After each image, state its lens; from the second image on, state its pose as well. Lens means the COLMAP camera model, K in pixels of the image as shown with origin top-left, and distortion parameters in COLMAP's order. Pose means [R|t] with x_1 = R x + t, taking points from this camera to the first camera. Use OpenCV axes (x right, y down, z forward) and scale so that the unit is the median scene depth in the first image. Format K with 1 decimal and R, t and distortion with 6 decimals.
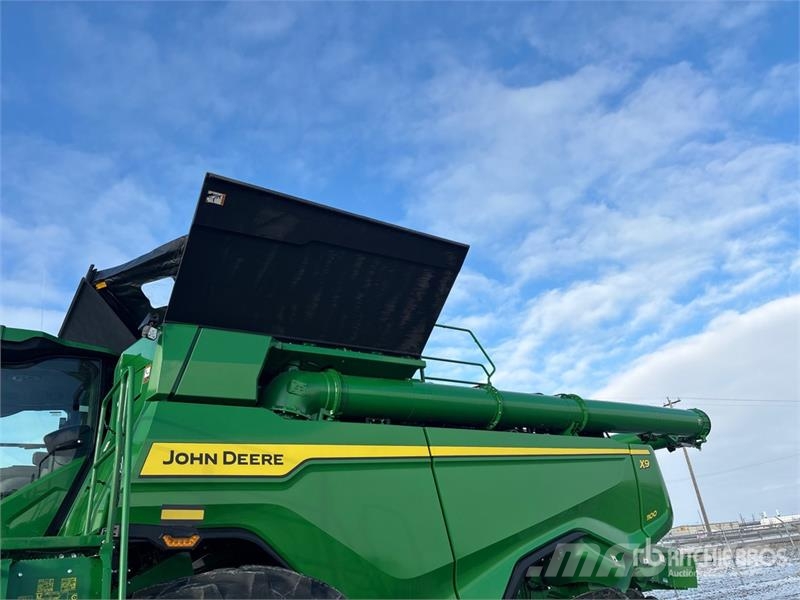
lens RADIAL K [[603.9, 0, 400.0], [0, 603.9, 300.0], [0, 0, 1]] dist [0.084788, -0.096394]
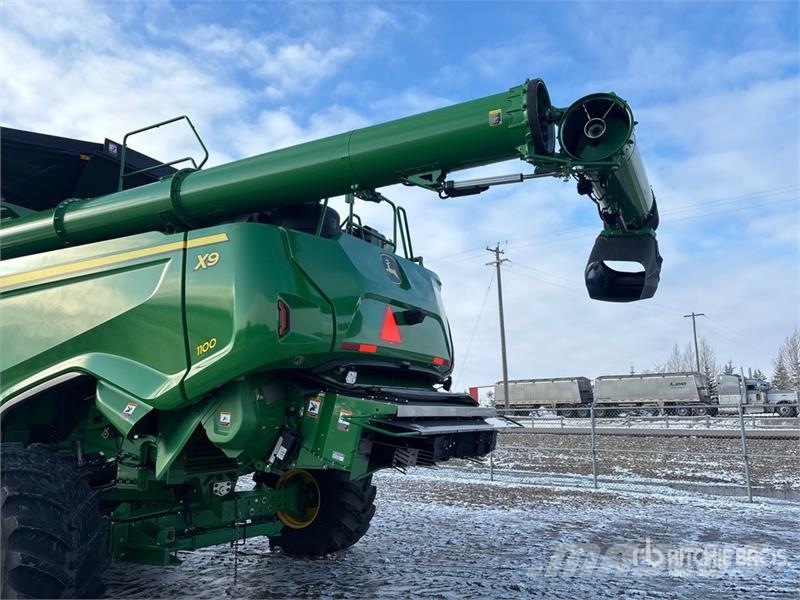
lens RADIAL K [[603.9, 0, 400.0], [0, 603.9, 300.0], [0, 0, 1]] dist [0.084788, -0.096394]
pose [[0.427733, -0.069477, -0.901231, 1.290997], [0.326754, 0.941502, 0.082499, 0.415501], [0.842779, -0.329769, 0.425414, 1.190946]]
